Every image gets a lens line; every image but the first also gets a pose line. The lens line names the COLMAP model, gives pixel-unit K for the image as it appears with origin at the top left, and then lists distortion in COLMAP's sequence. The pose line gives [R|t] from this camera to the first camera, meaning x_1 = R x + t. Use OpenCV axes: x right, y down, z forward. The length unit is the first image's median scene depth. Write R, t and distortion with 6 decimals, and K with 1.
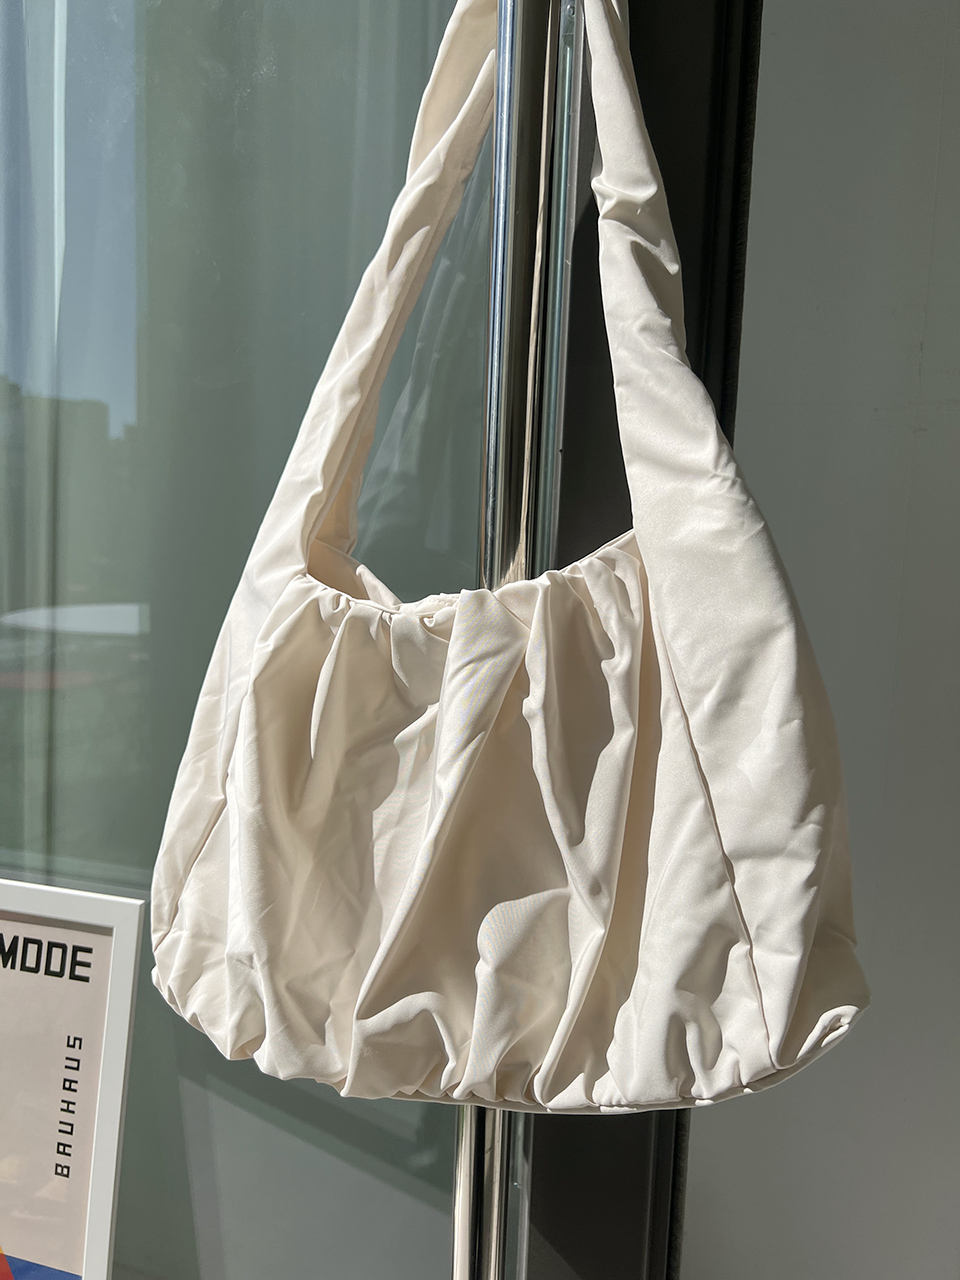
lens RADIAL K [[986.0, 0, 475.3], [0, 986.0, 640.1], [0, 0, 1]] dist [0.007964, -0.013289]
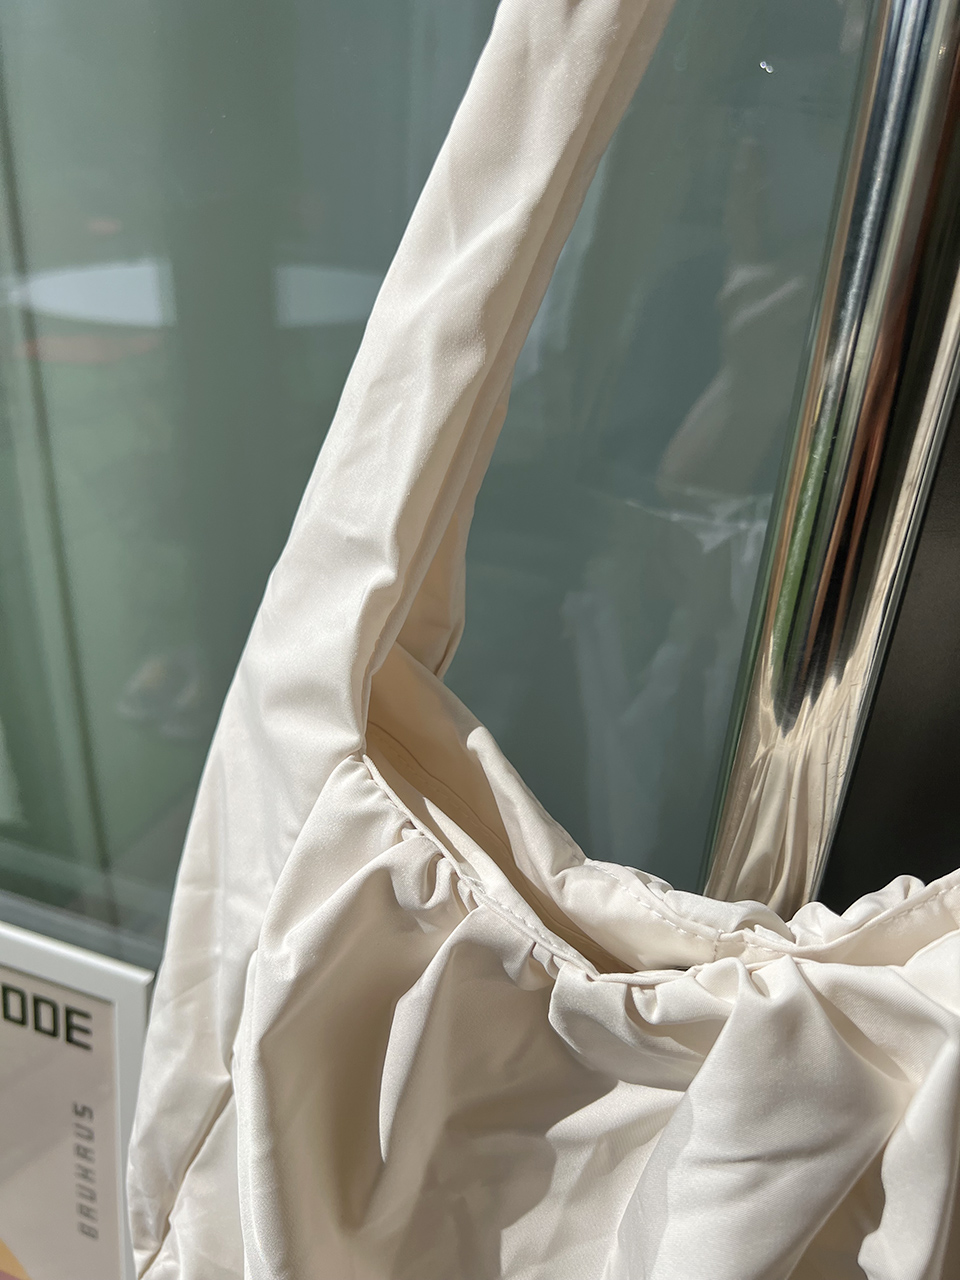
lens RADIAL K [[986.0, 0, 471.2], [0, 986.0, 645.7], [0, 0, 1]] dist [0.007964, -0.013289]
pose [[0.996909, 0.042591, -0.066023, -0.091585], [-0.015572, 0.930761, 0.365297, -0.291264], [0.077010, -0.363140, 0.928547, 0.589308]]
